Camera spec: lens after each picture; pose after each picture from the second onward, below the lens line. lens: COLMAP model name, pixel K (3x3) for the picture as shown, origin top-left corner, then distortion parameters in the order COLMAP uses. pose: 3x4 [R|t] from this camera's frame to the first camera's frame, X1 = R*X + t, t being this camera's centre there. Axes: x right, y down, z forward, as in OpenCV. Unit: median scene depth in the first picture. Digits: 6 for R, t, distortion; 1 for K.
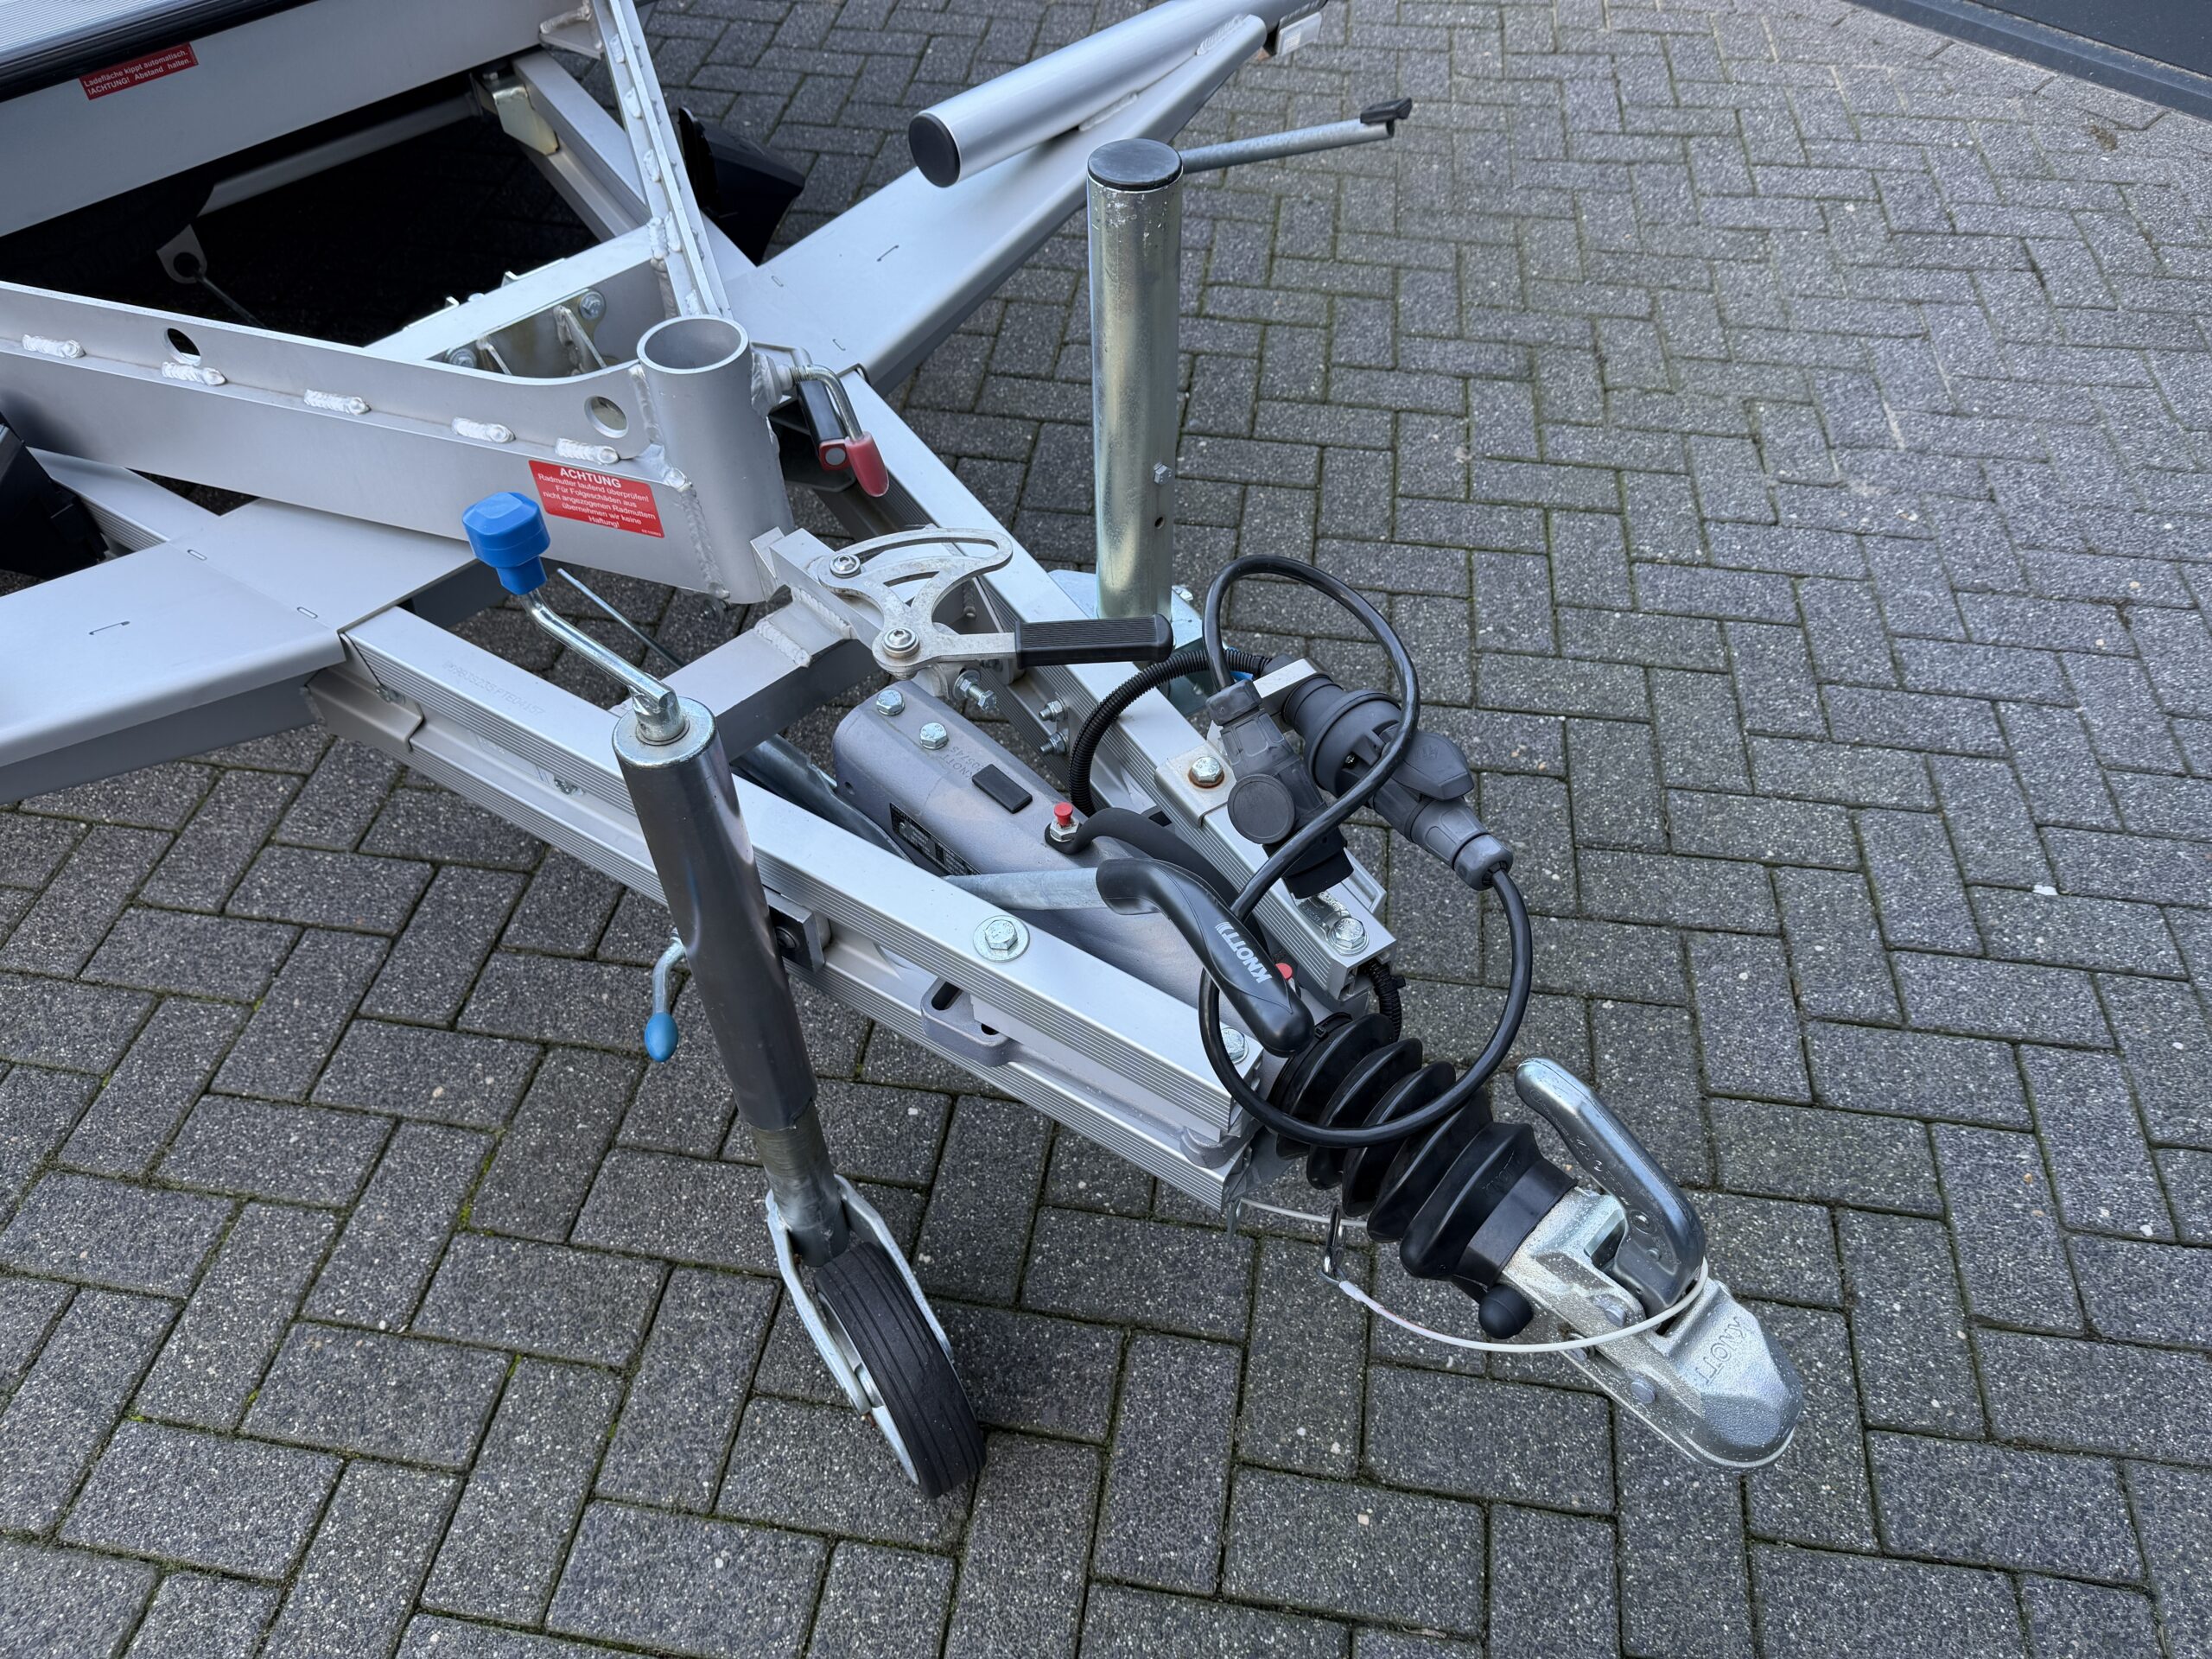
lens RADIAL K [[1574.1, 0, 1112.0], [0, 1574.1, 836.1], [0, 0, 1]] dist [-0.009633, 0.000865]
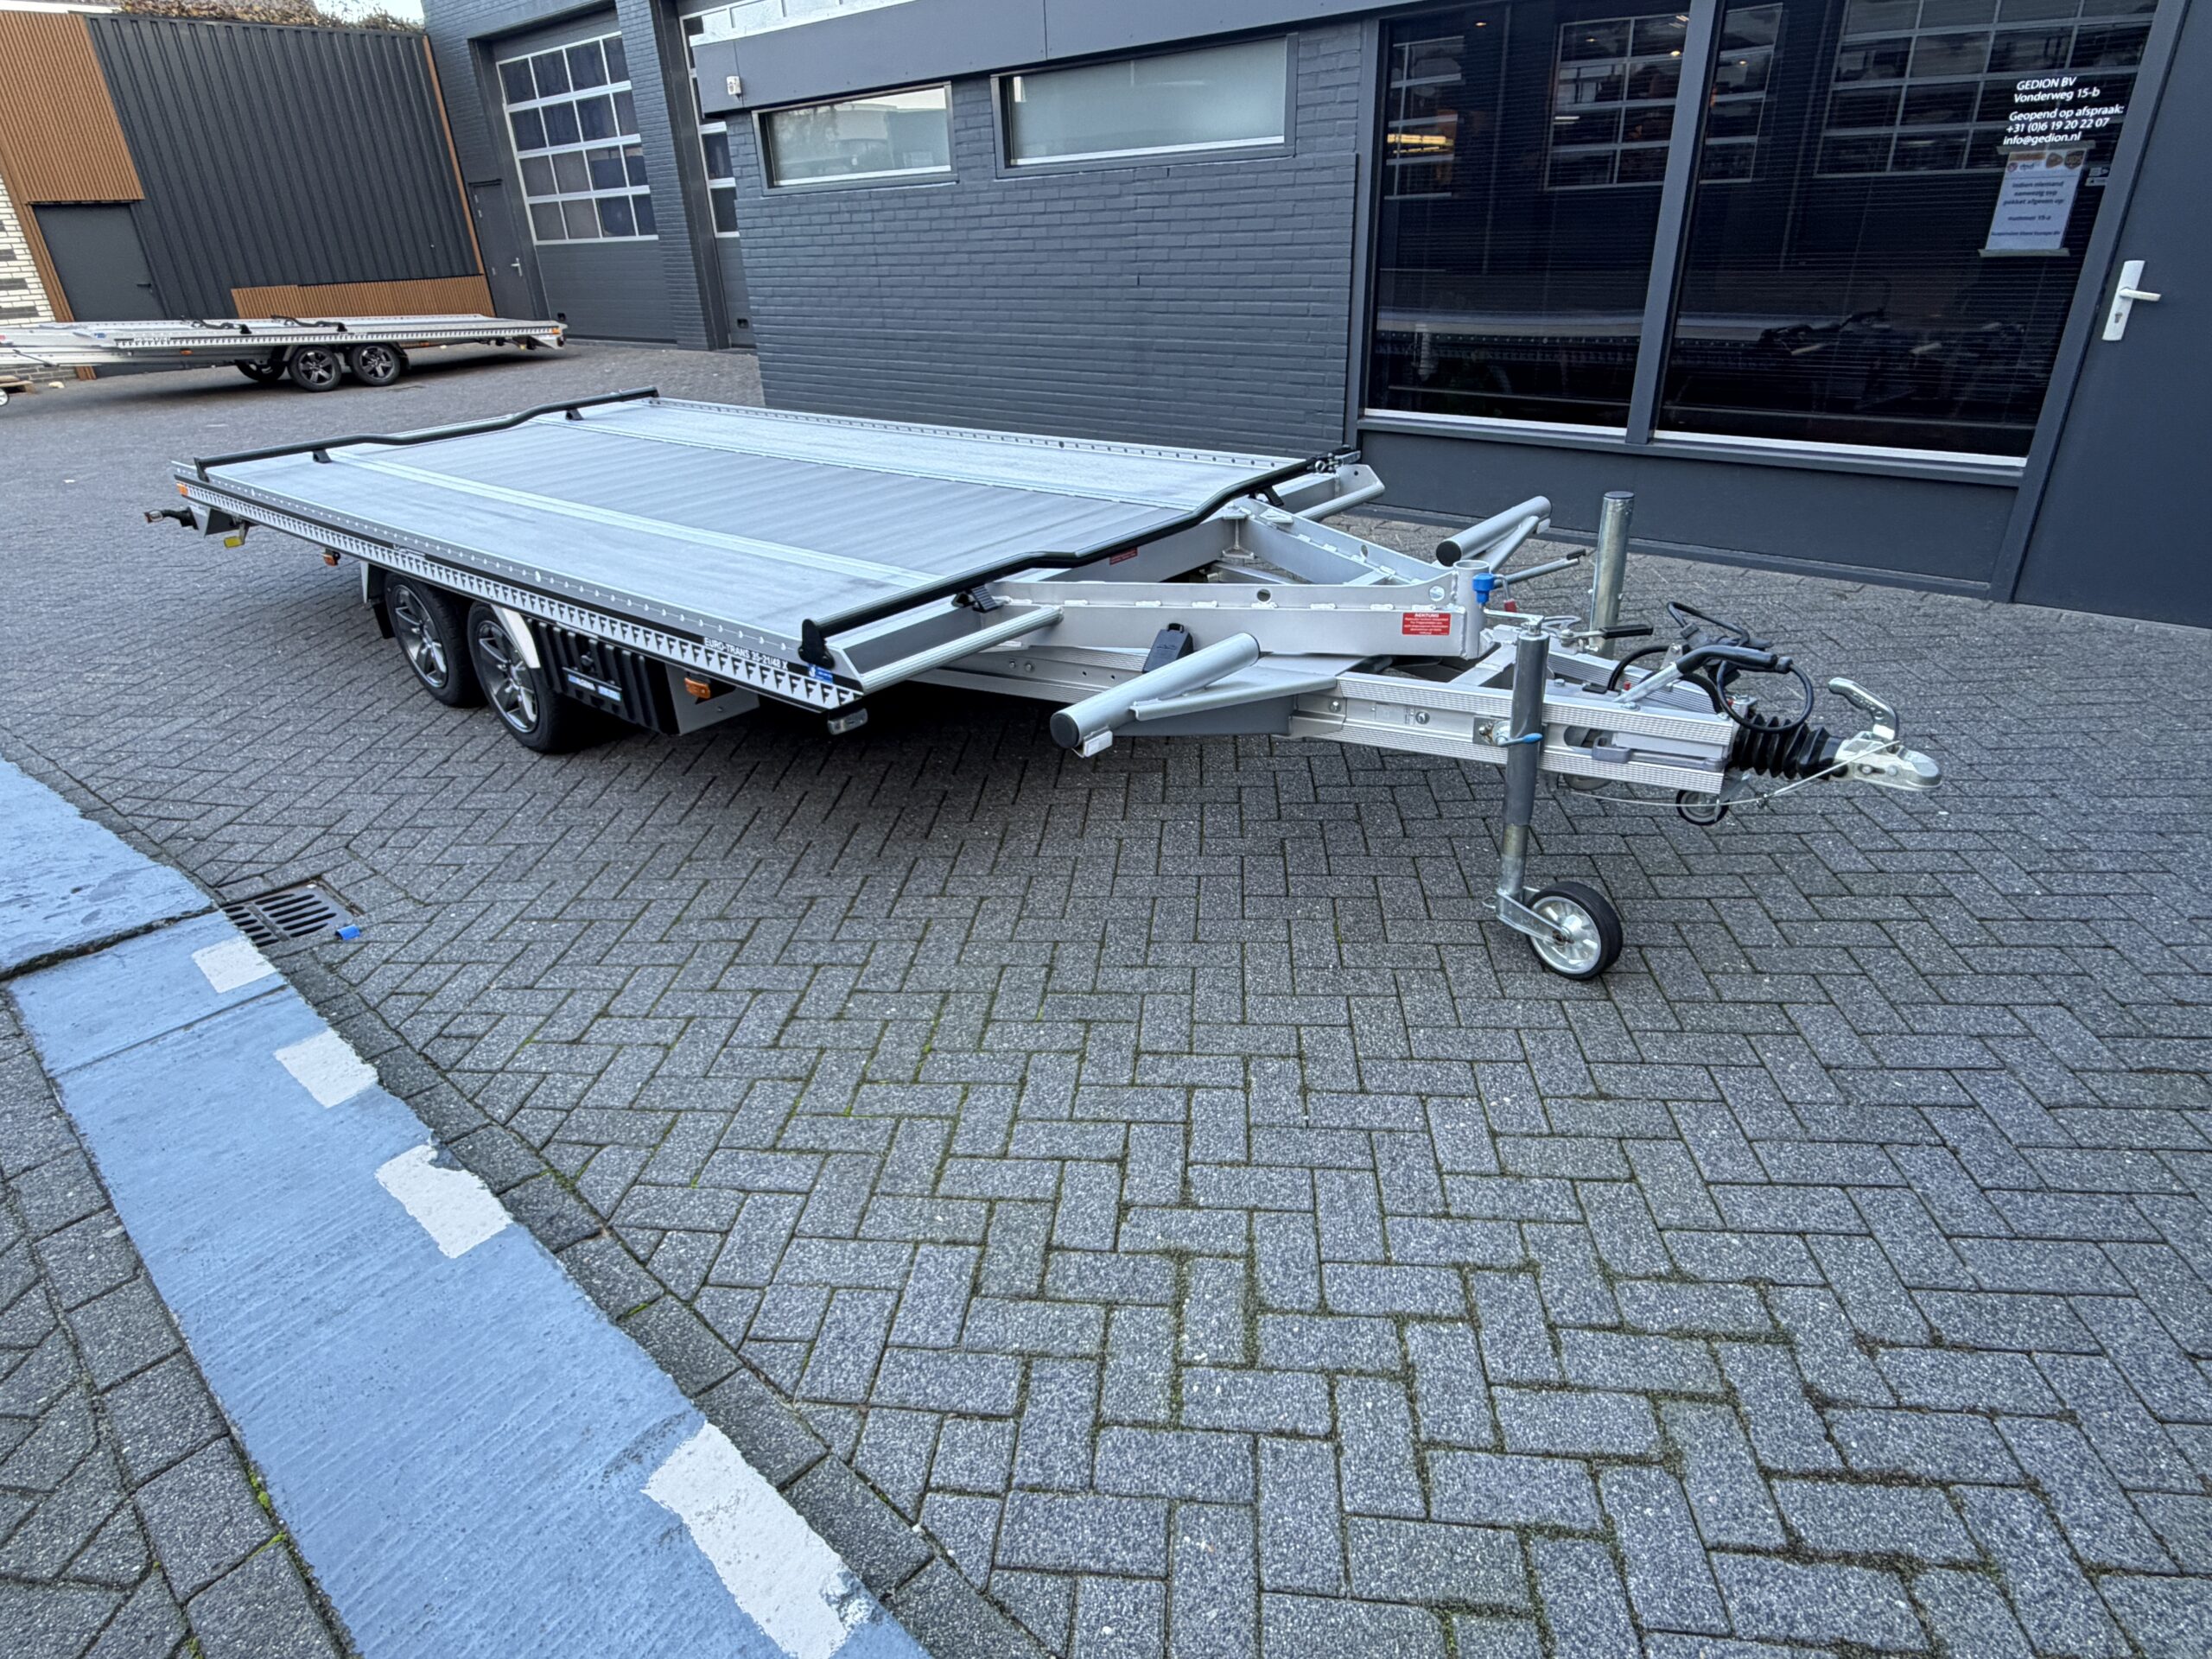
lens RADIAL K [[1235.3, 0, 1094.1], [0, 1235.3, 833.0], [0, 0, 1]] dist [0.001673, -0.001455]
pose [[0.997238, -0.070146, 0.024422, -0.775651], [0.074154, 0.921412, -0.381447, 0.739145], [0.004254, 0.382204, 0.924068, -0.747914]]
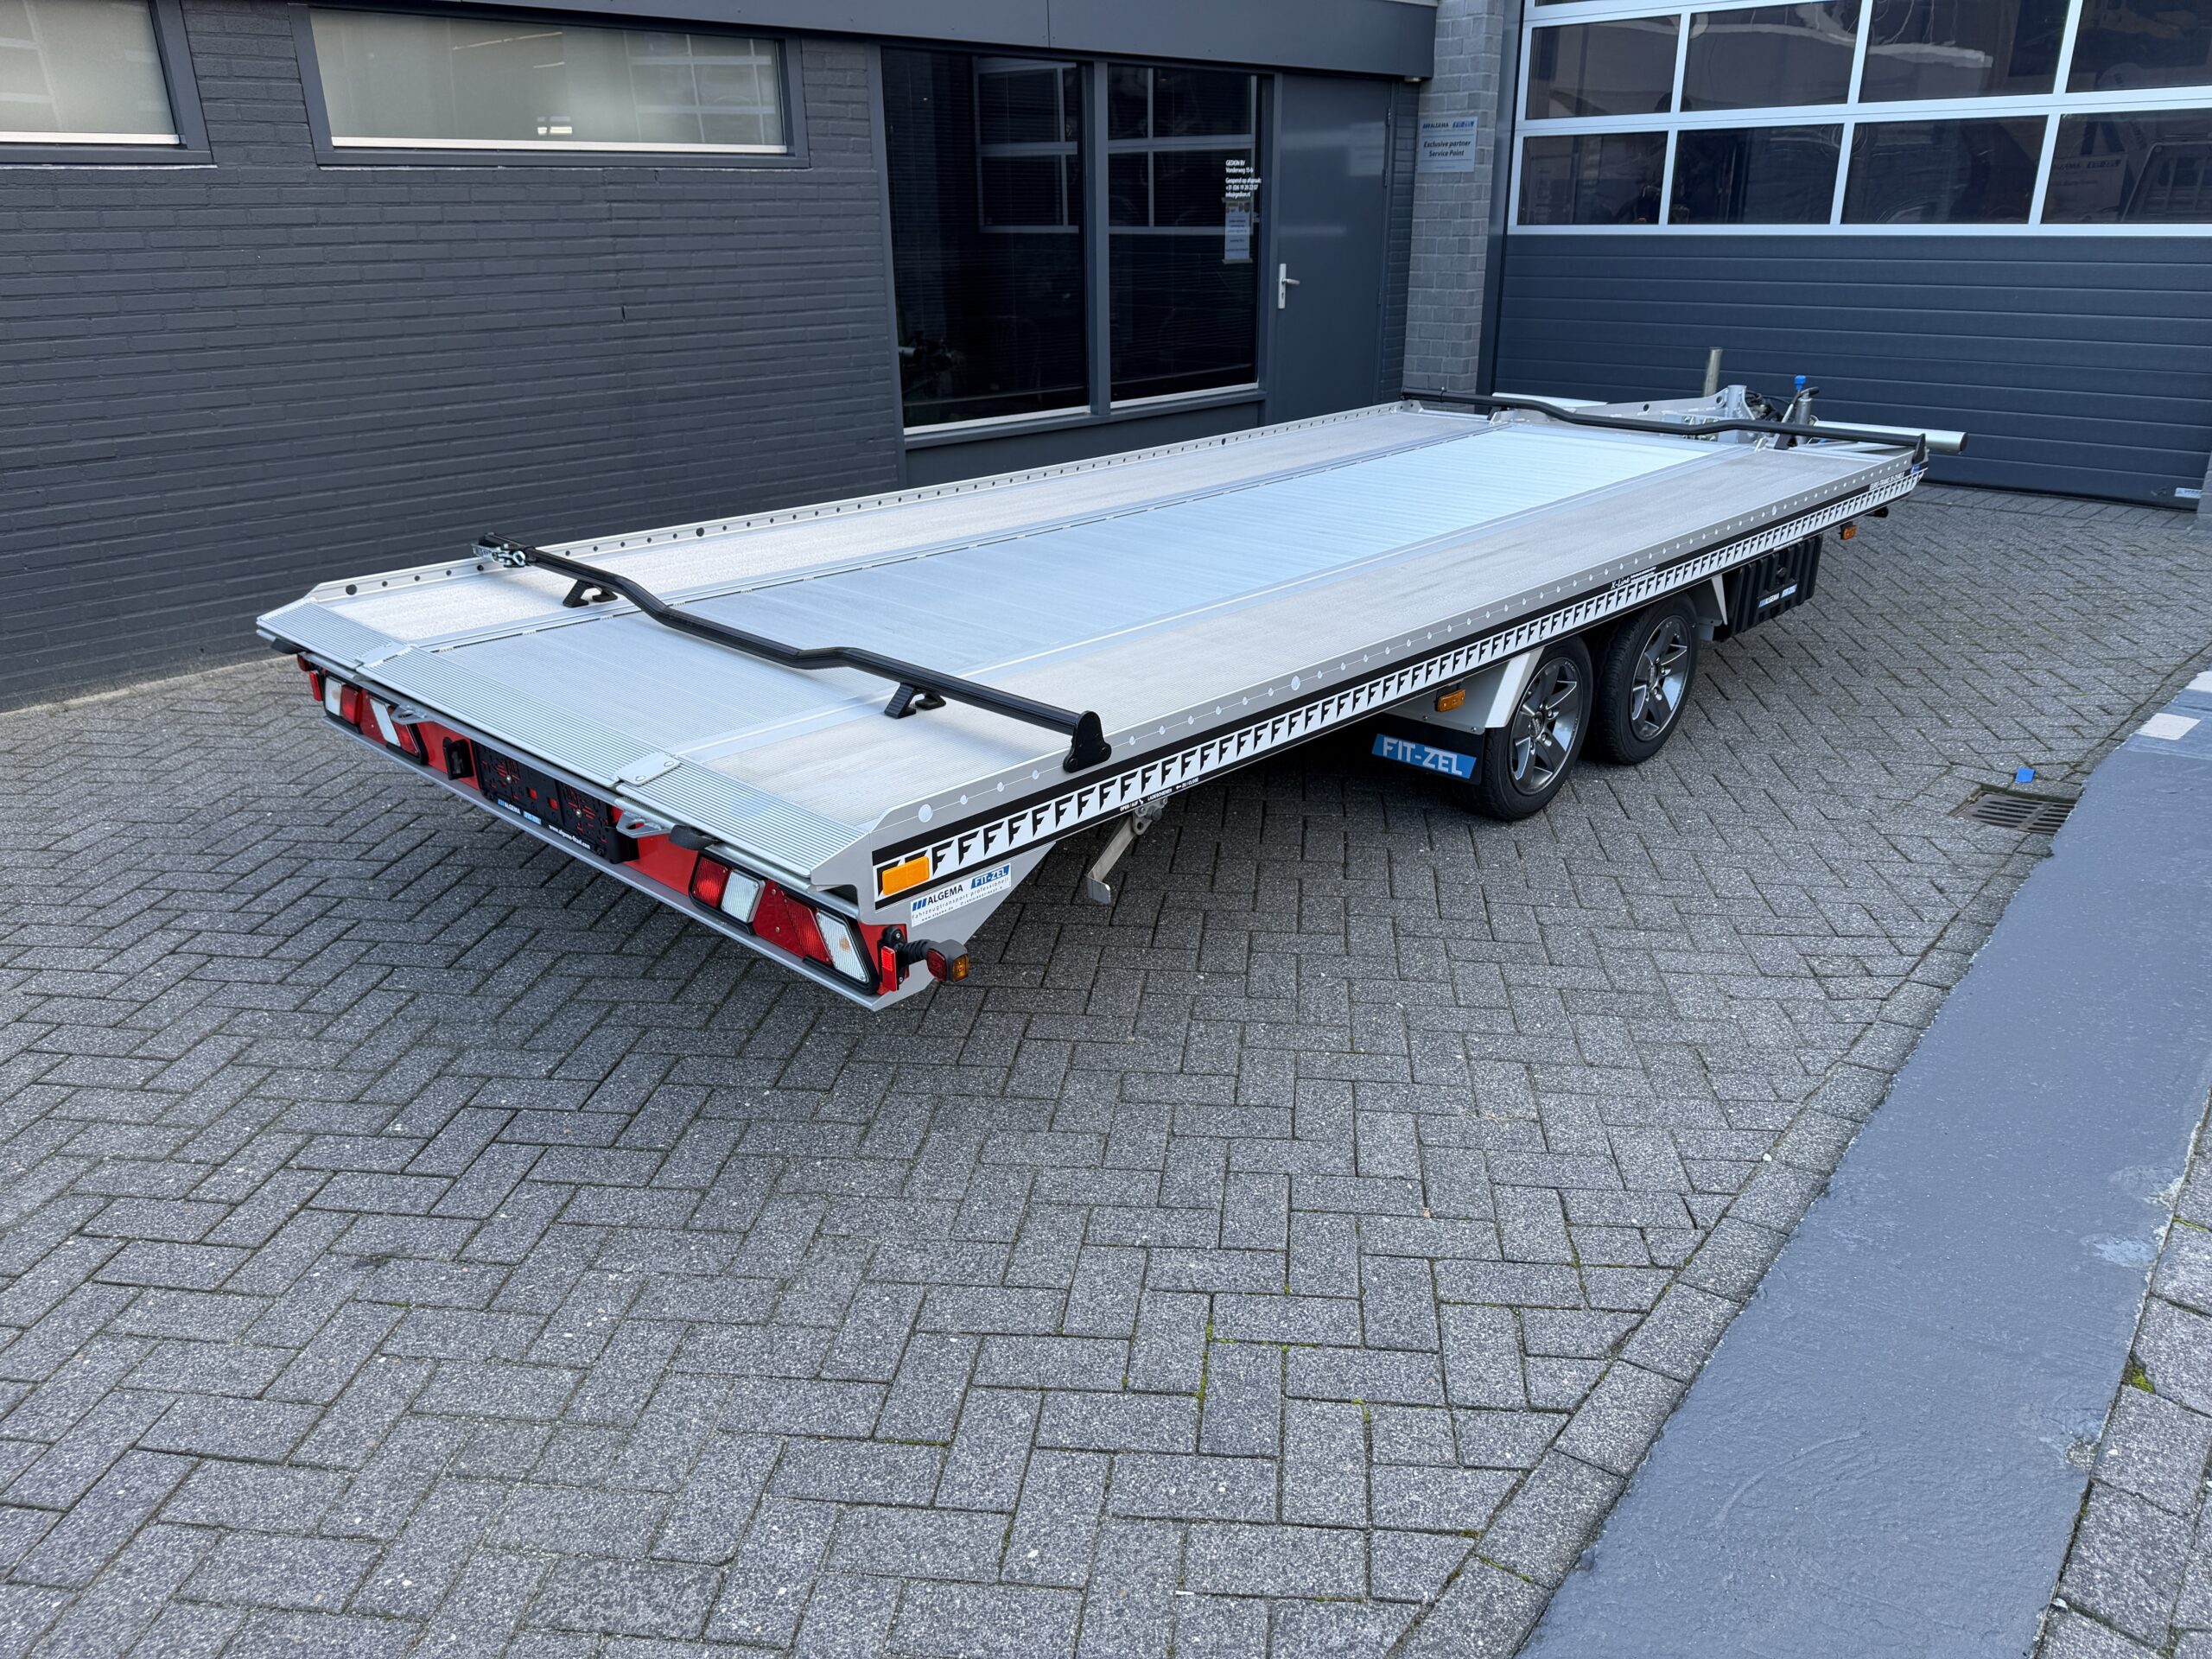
lens RADIAL K [[1560.3, 0, 1110.7], [0, 1560.3, 834.8], [0, 0, 1]] dist [0.029109, -0.039904]
pose [[-0.025936, -0.384594, 0.922721, -4.643022], [0.761001, 0.590944, 0.267698, -1.982051], [-0.648232, 0.709135, 0.277350, 1.503640]]
